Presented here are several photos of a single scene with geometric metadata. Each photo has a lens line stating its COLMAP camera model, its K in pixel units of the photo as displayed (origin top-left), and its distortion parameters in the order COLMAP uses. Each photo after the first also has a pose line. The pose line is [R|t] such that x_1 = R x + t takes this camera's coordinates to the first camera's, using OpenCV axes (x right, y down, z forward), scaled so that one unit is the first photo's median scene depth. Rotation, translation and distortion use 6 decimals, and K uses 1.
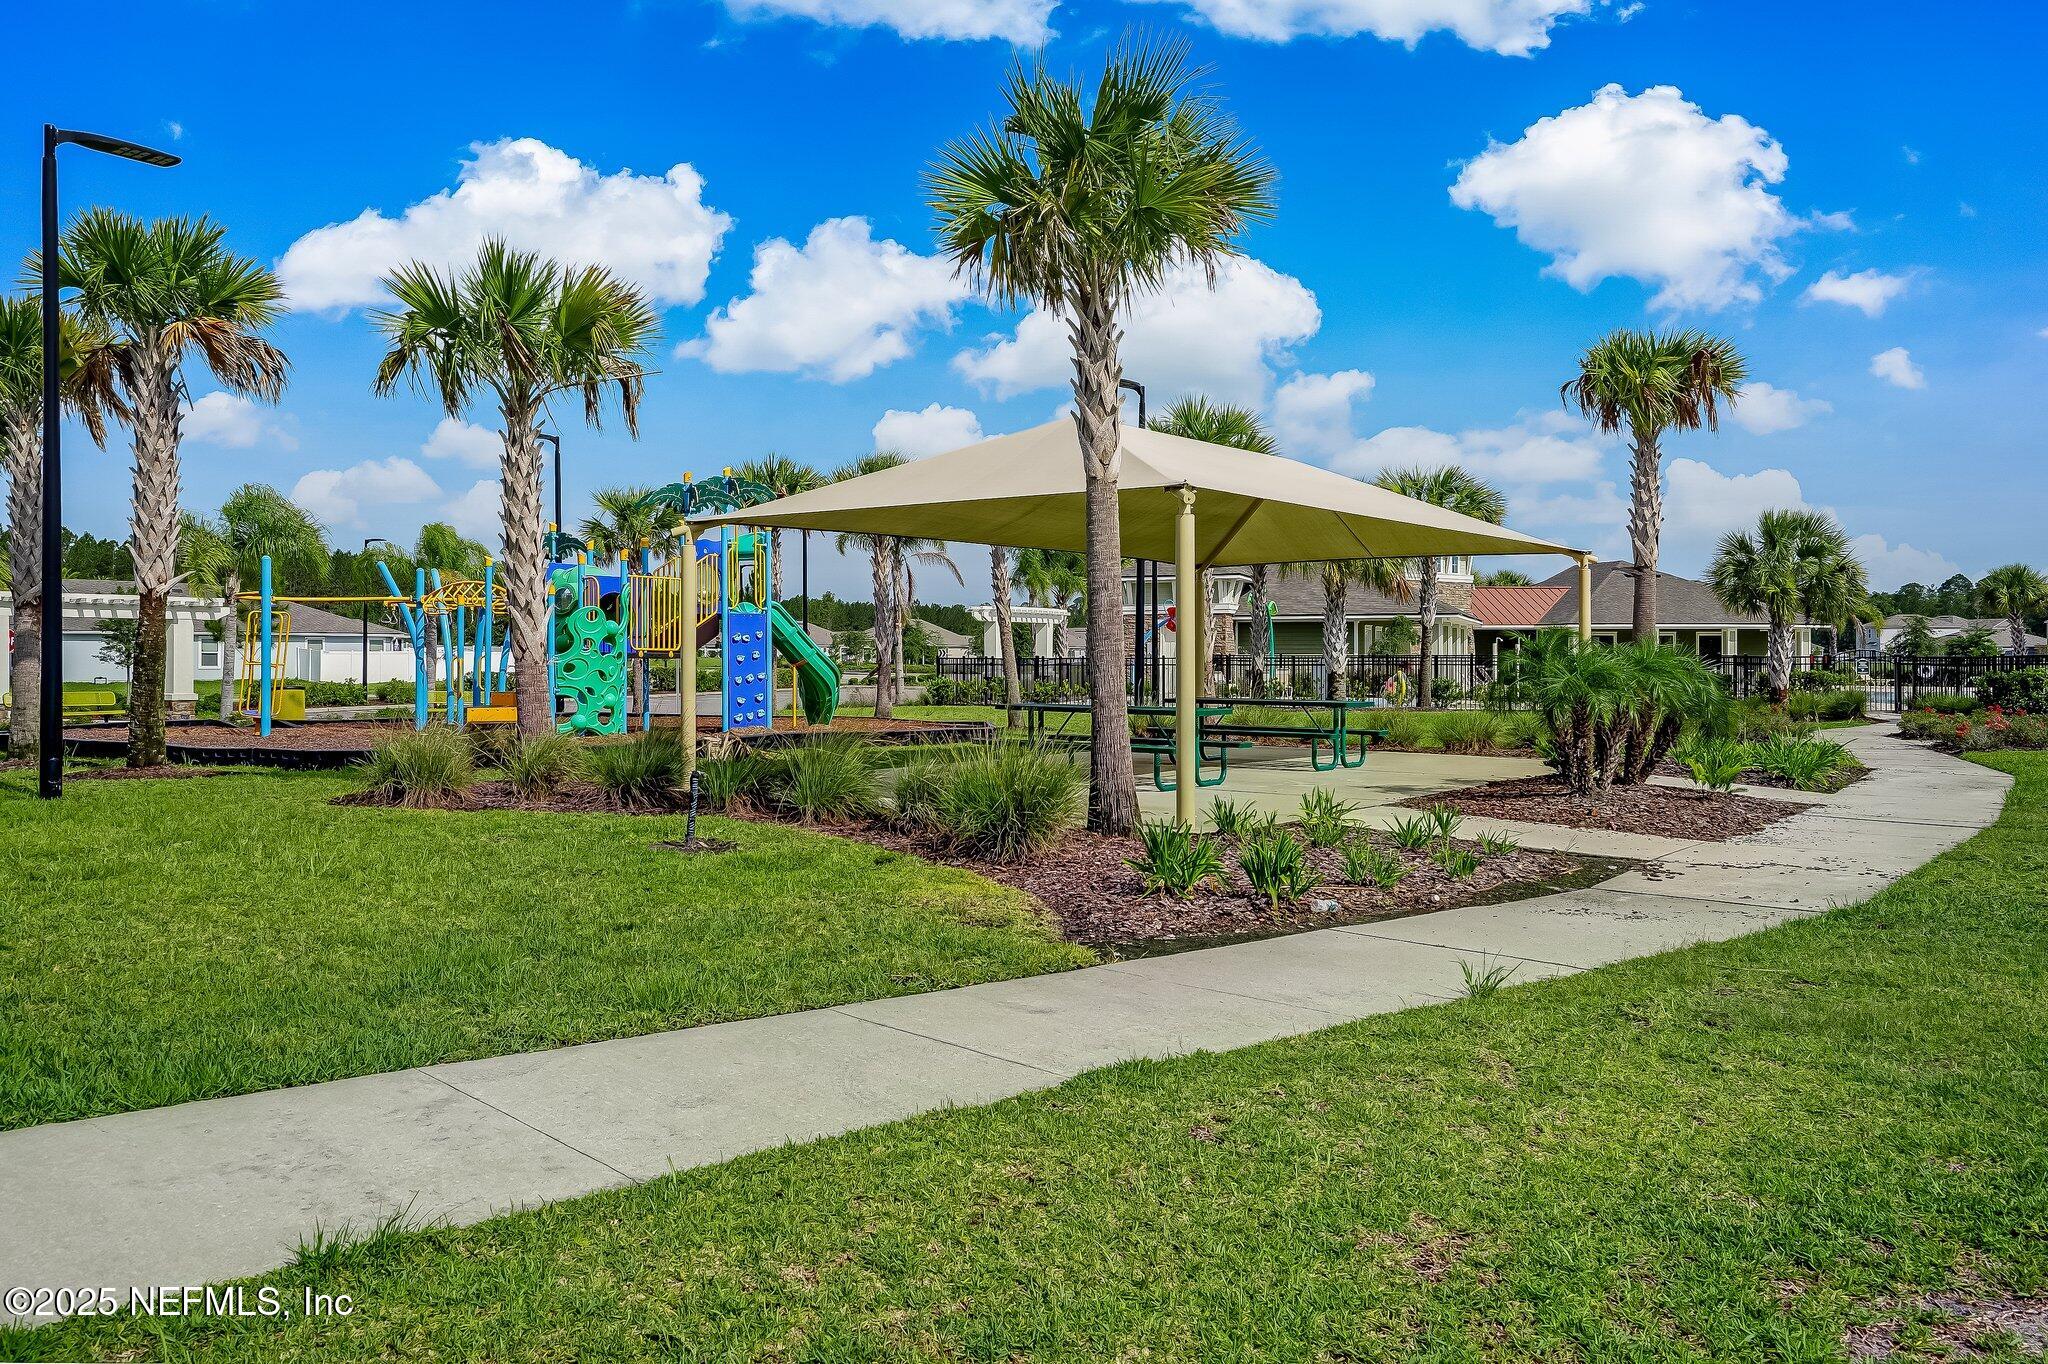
lens RADIAL K [[1664.1, 0, 1024.0], [0, 1664.1, 682.0], [0, 0, 1]] dist [0.002198, 0.000707]
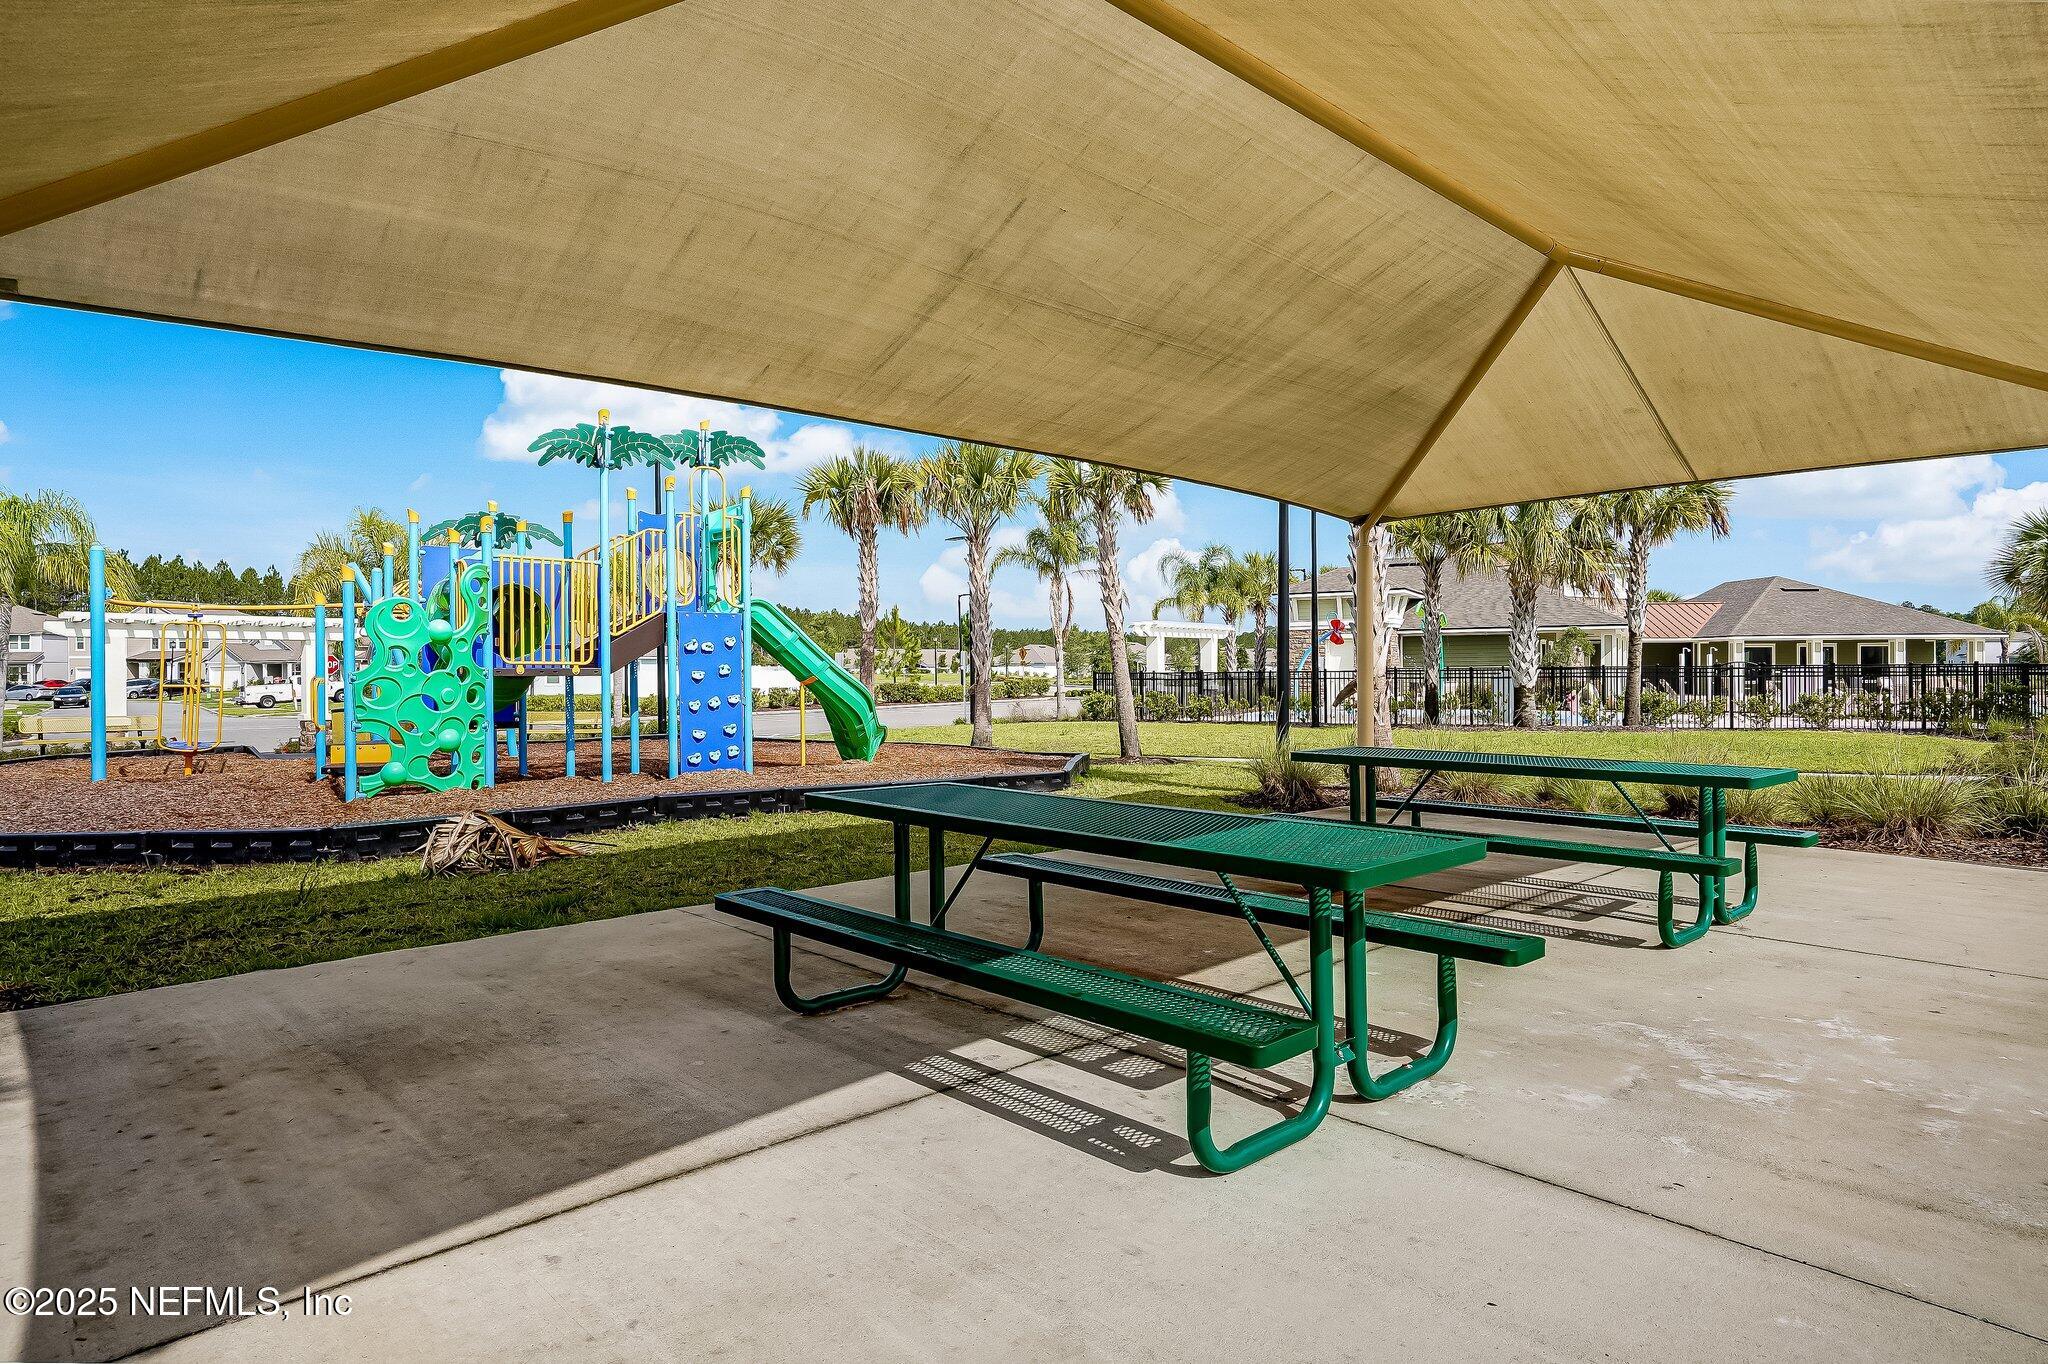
lens RADIAL K [[1158.1, 0, 1024.0], [0, 1158.1, 682.0], [0, 0, 1]] dist [-0.001788, -0.000190]
pose [[0.983202, -0.006676, -0.182401, 0.039989], [0.005279, 0.999953, -0.008141, -0.004288], [0.182447, 0.007041, 0.983190, 0.354083]]
